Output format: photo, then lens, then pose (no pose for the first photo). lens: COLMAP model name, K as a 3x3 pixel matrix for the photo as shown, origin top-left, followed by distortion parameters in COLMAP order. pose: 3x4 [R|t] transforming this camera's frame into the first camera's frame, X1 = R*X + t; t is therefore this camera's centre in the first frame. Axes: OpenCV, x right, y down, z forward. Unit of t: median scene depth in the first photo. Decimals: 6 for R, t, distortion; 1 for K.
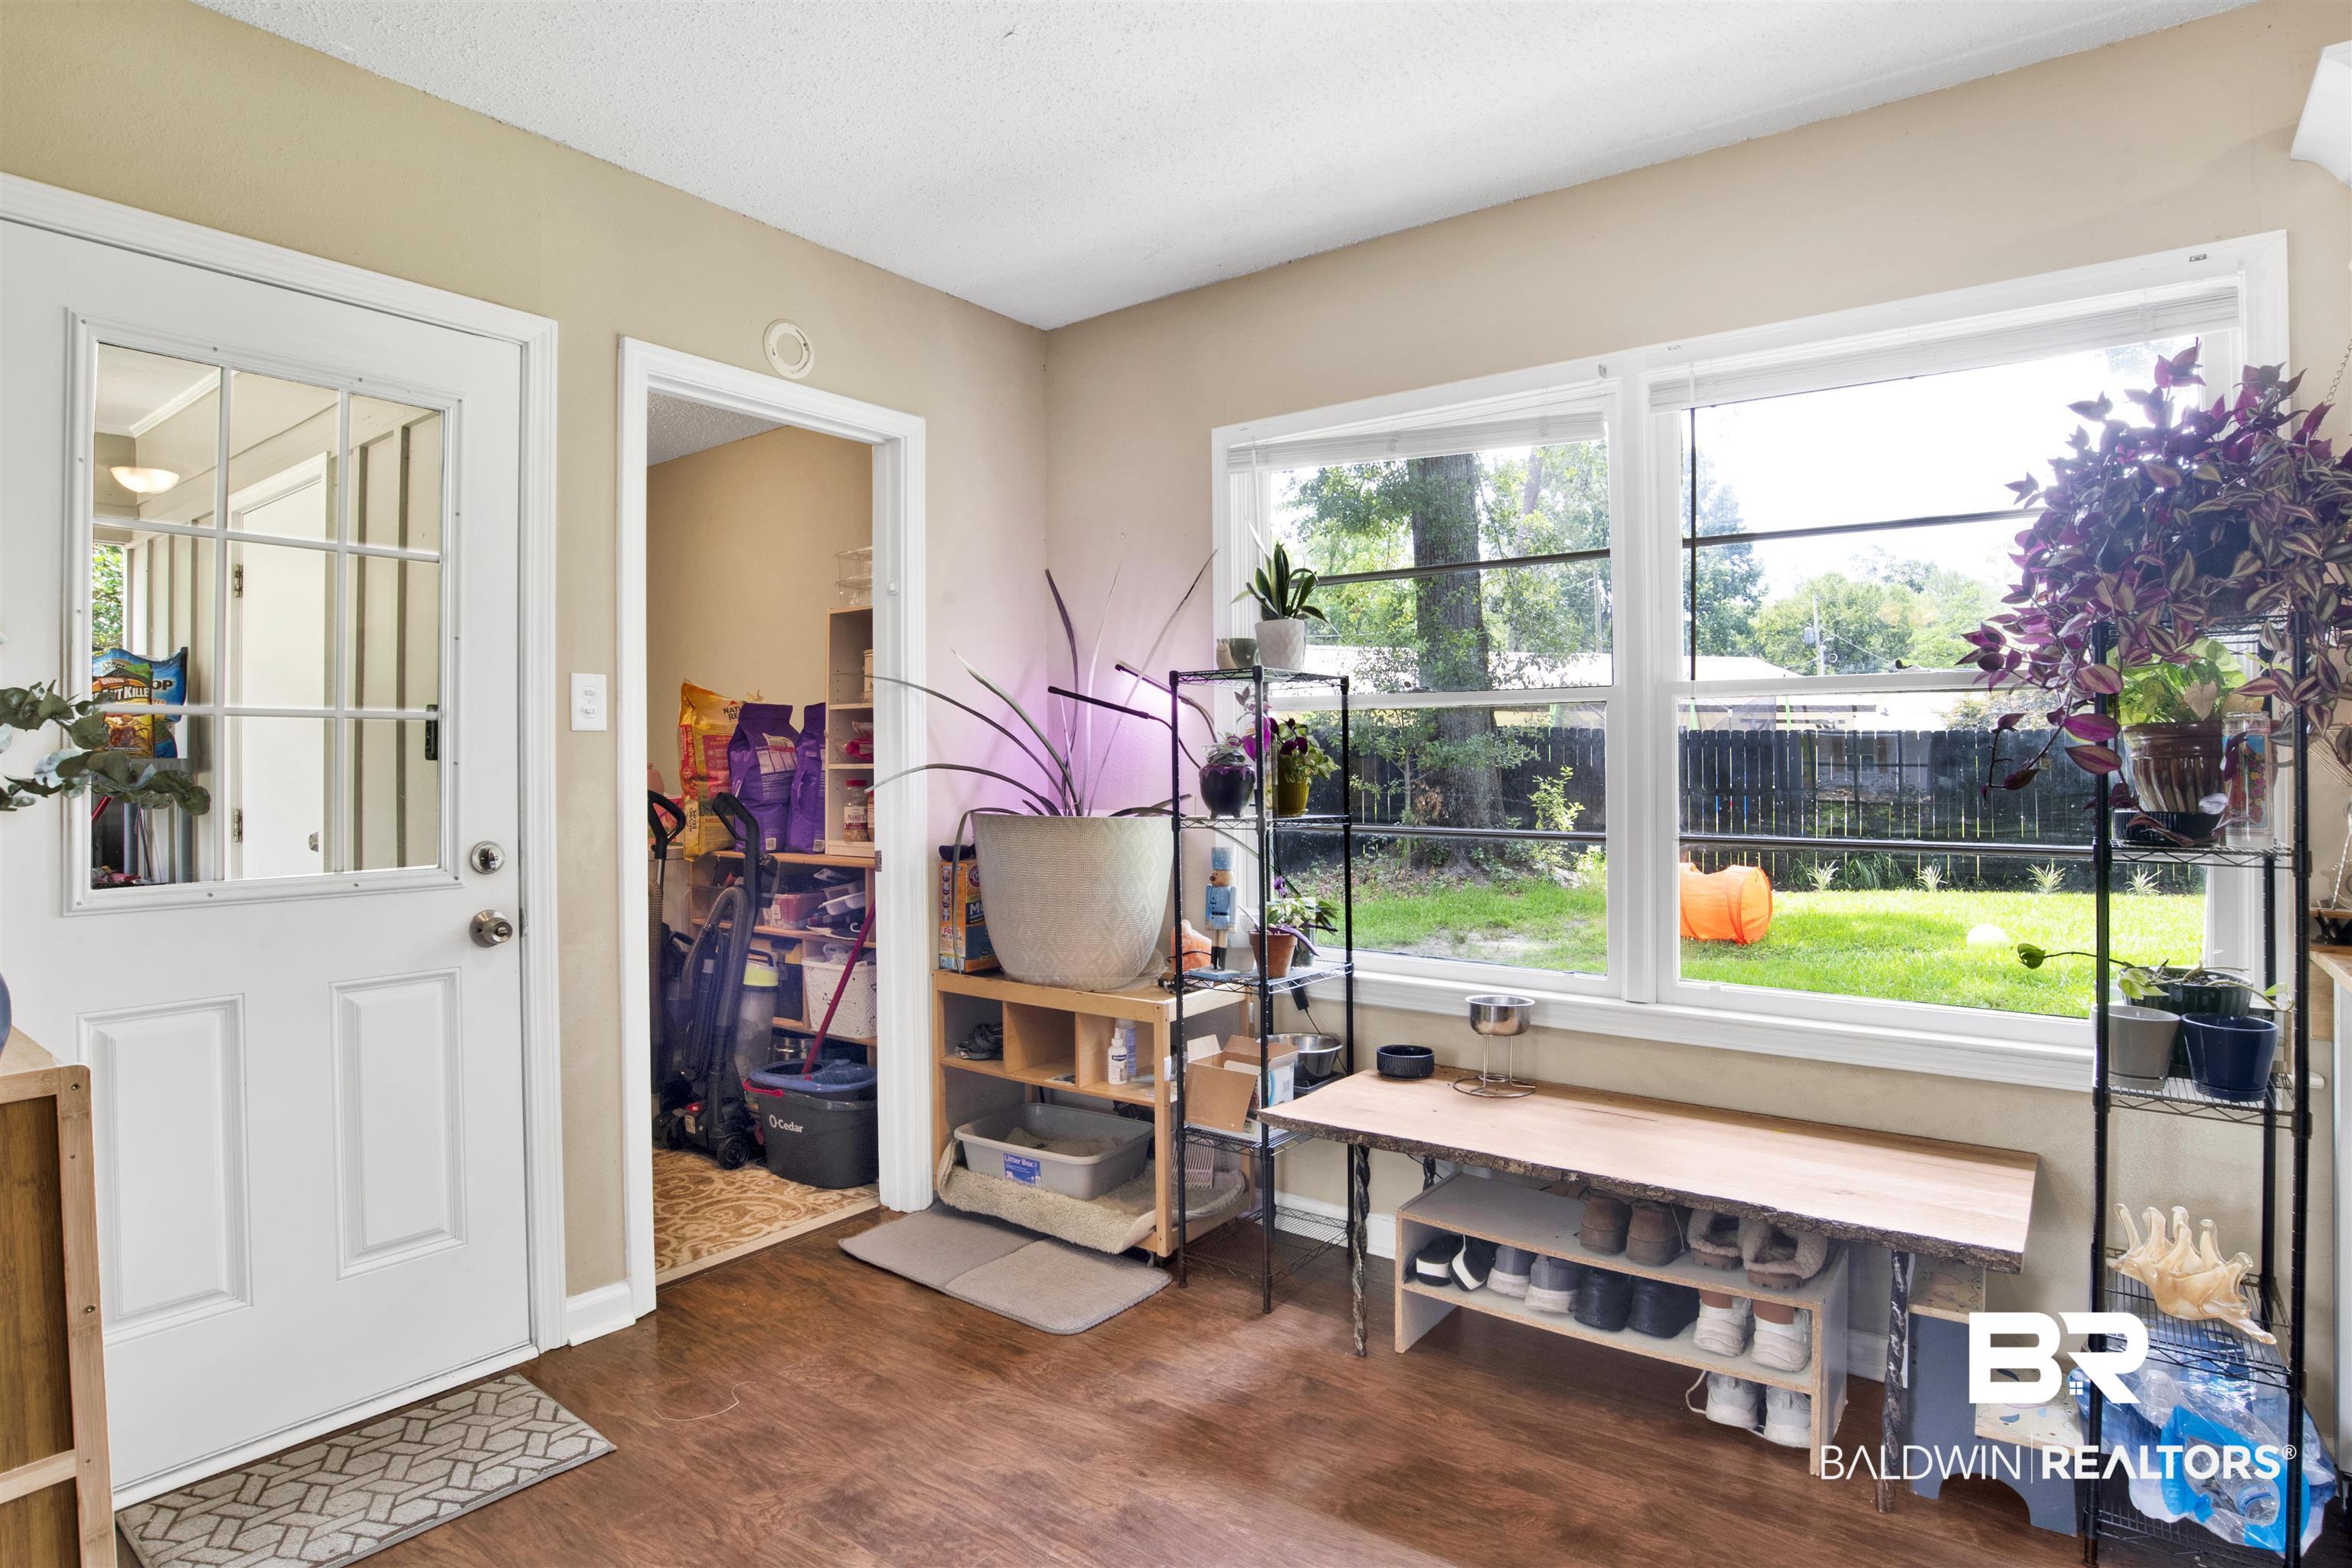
lens RADIAL K [[1230.7, 0, 1193.6], [0, 1230.7, 771.2], [0, 0, 1]] dist [-0.049118, 0.003974]
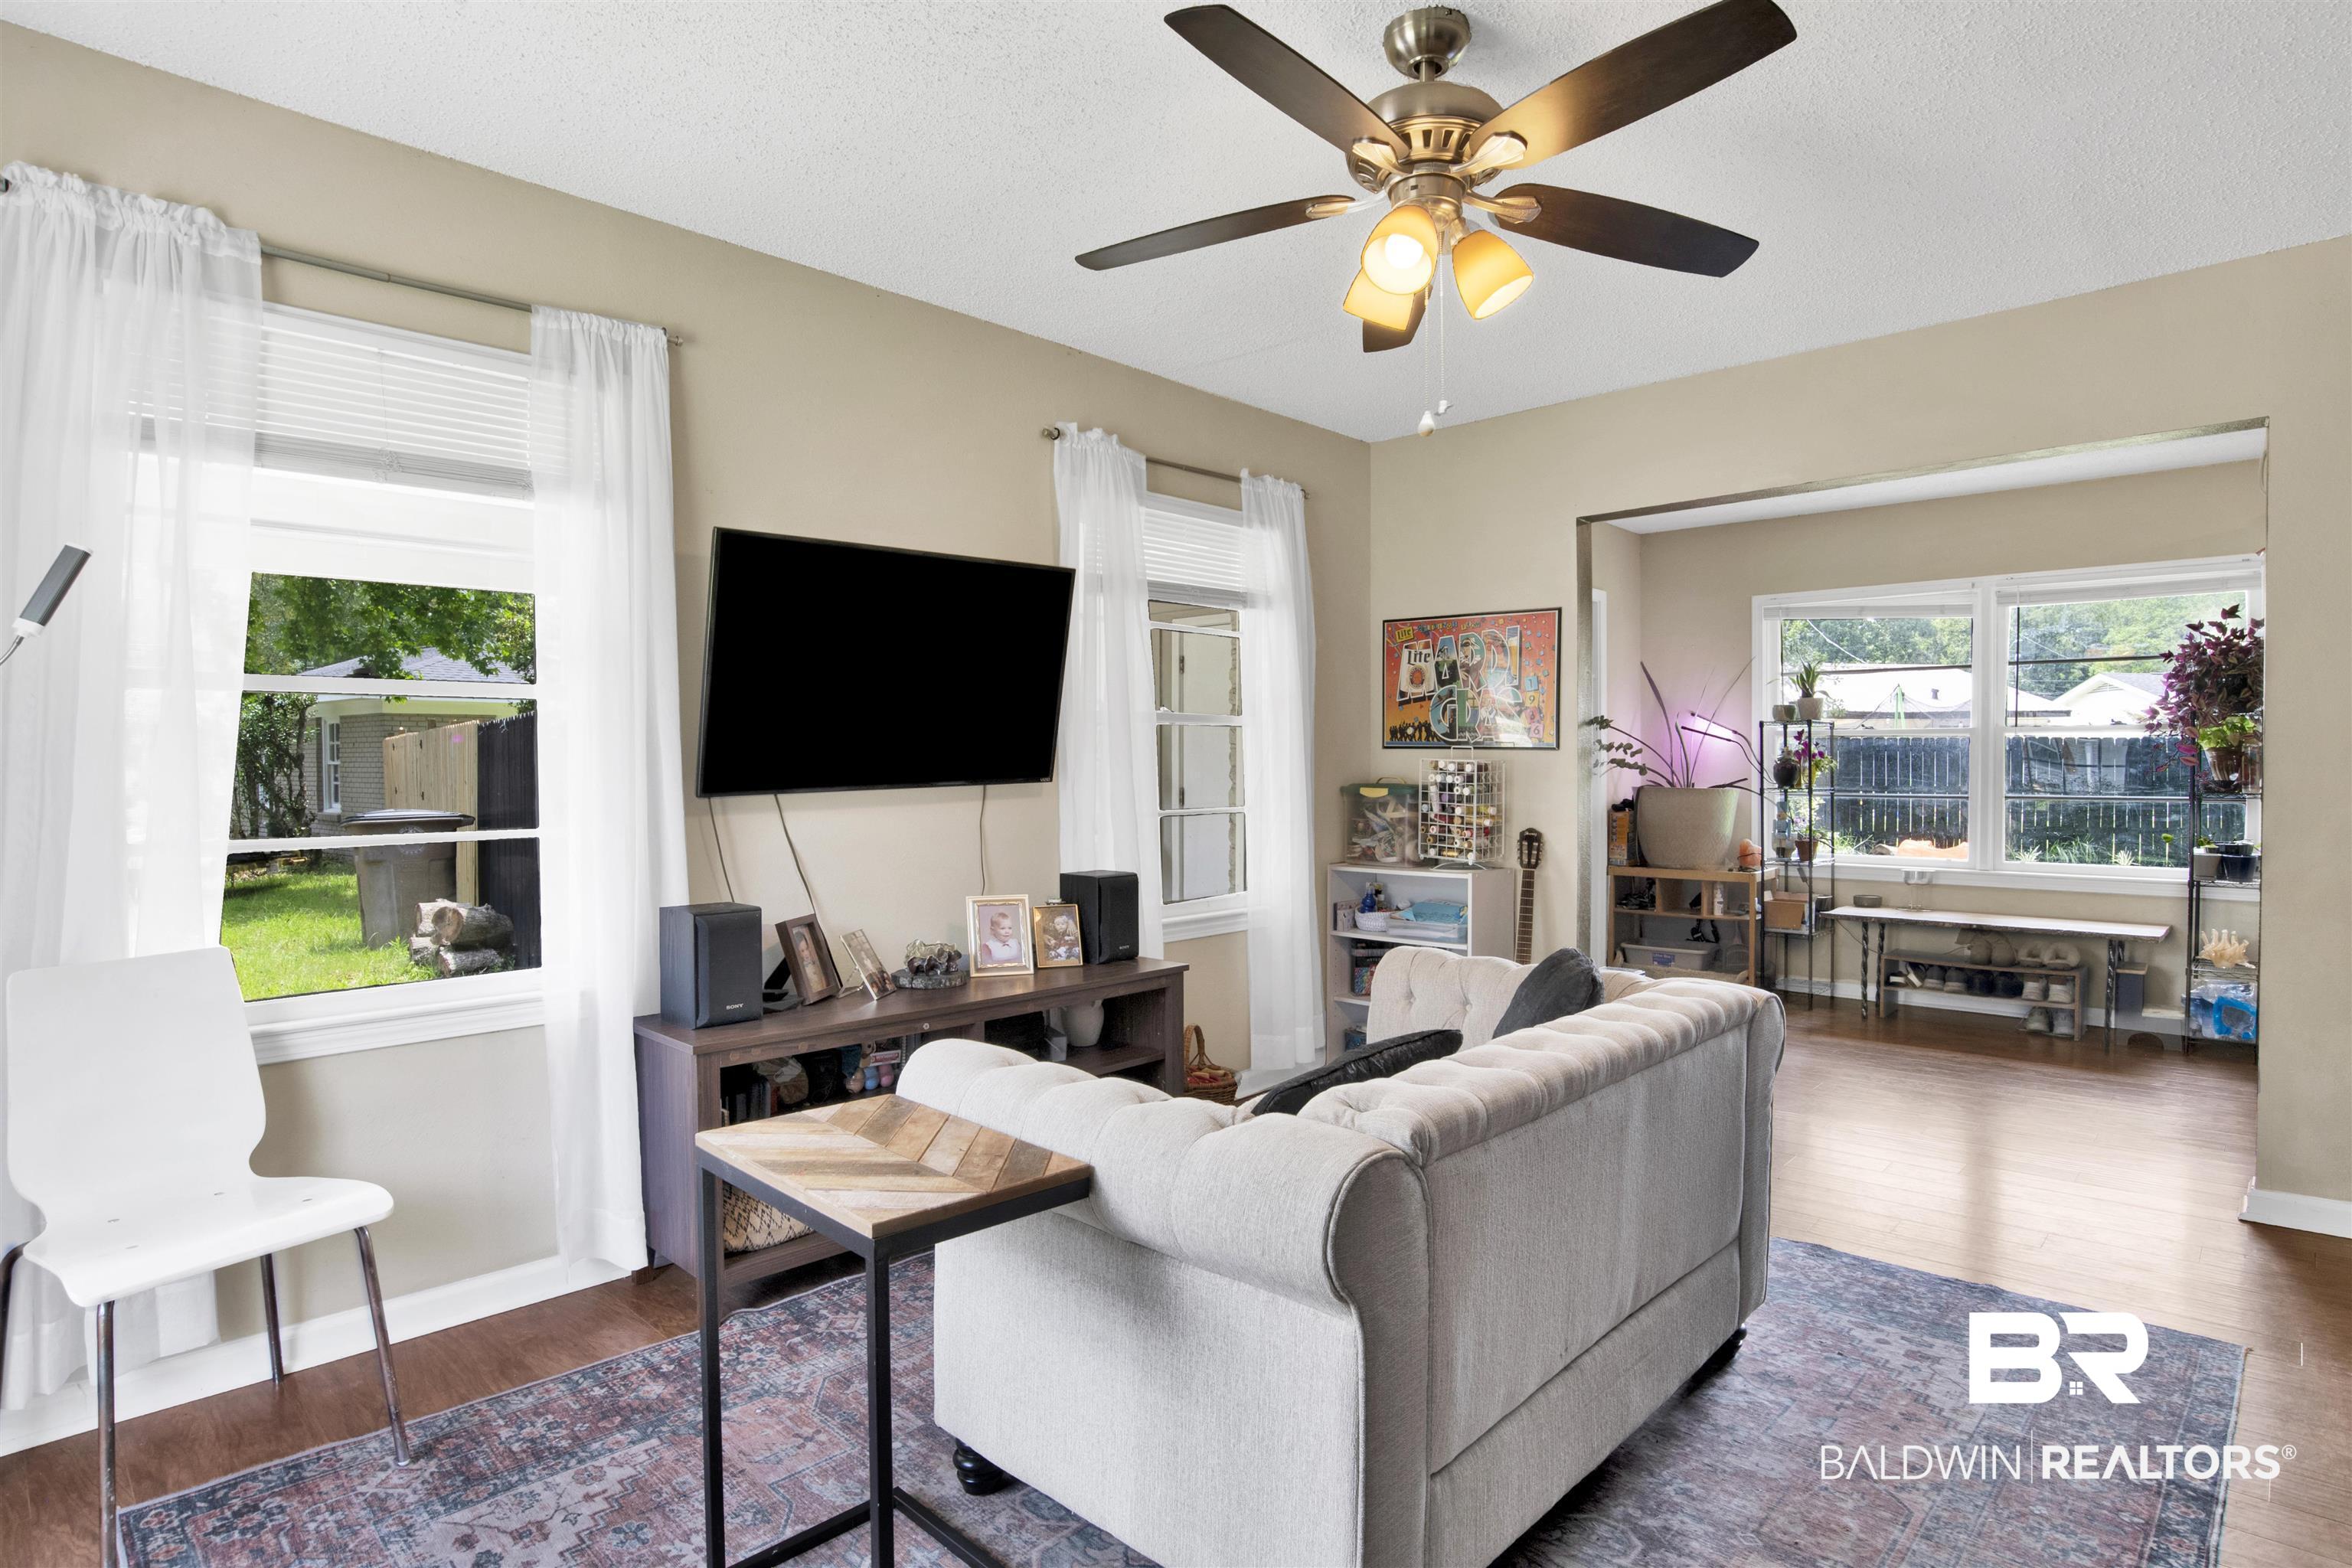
lens RADIAL K [[1230.7, 0, 1193.7], [0, 1230.7, 807.0], [0, 0, 1]] dist [-0.049118, 0.003974]
pose [[0.993498, 0.004302, -0.113767, -0.991500], [-0.001322, 0.999654, 0.026255, 0.022056], [0.113840, -0.025934, 0.993161, -1.622395]]
